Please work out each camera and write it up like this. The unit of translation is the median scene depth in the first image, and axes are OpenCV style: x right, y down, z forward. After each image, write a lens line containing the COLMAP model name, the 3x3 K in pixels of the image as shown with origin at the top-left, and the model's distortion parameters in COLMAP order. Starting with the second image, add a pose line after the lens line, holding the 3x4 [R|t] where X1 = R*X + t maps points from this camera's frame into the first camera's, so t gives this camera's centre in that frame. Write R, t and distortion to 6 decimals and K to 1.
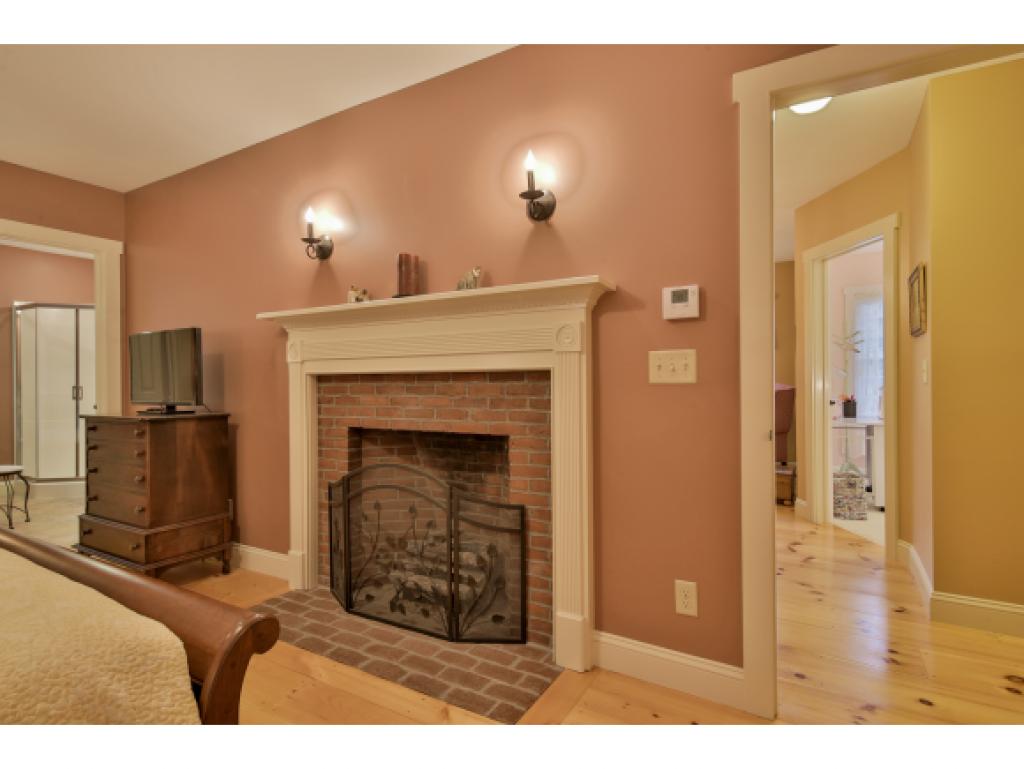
lens RADIAL K [[534.5, 0, 512.0], [0, 534.5, 384.5], [0, 0, 1]] dist [-0.000271, 0.000062]
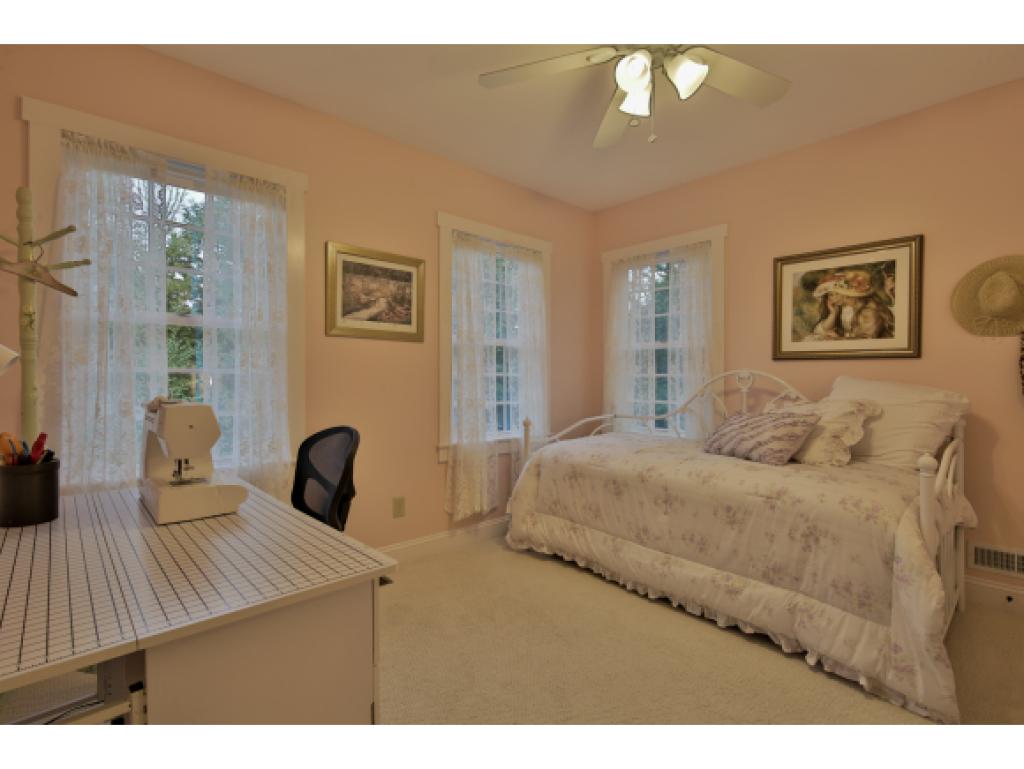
lens RADIAL K [[523.1, 0, 512.0], [0, 523.1, 384.5], [0, 0, 1]] dist [0.009359, -0.000949]
pose [[0.308232, 0.004262, 0.951302, 0.446311], [0.006233, 0.999959, -0.006499, -0.001775], [-0.951291, 0.007932, 0.308193, 0.677391]]
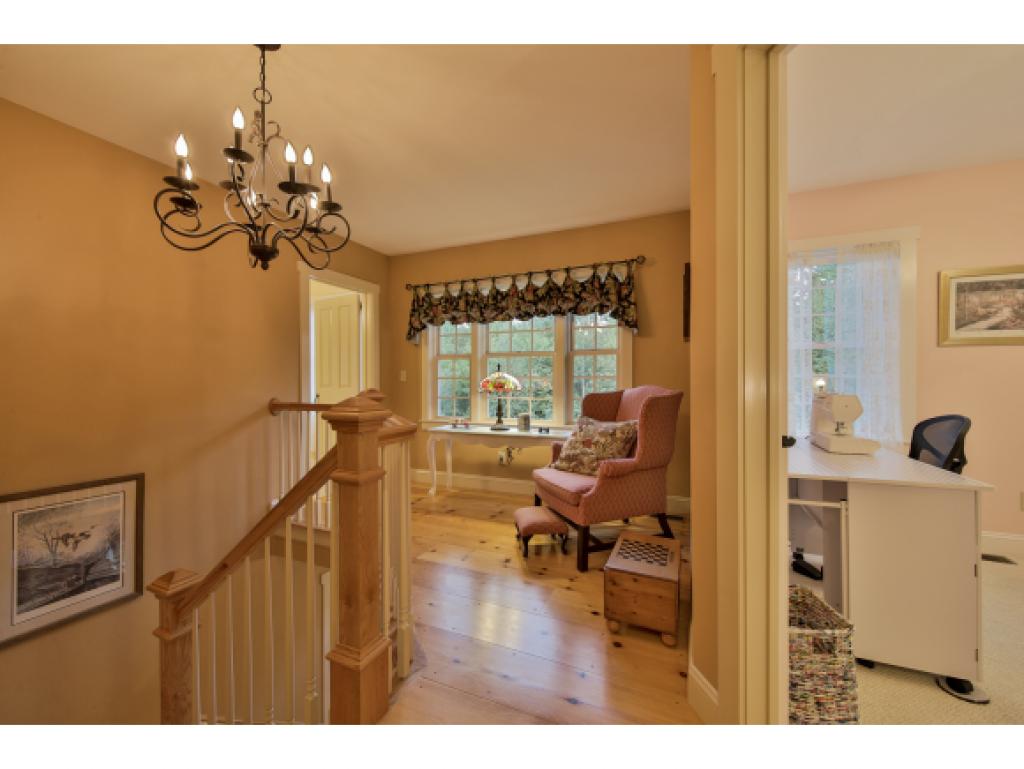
lens RADIAL K [[417.4, 0, 512.0], [0, 417.4, 384.5], [0, 0, 1]] dist [-0.001076, -0.000405]
pose [[0.992293, 0.009173, 0.123571, 0.283461], [-0.008306, 0.999937, -0.007528, 0.001192], [-0.123632, 0.006444, 0.992307, 0.556031]]
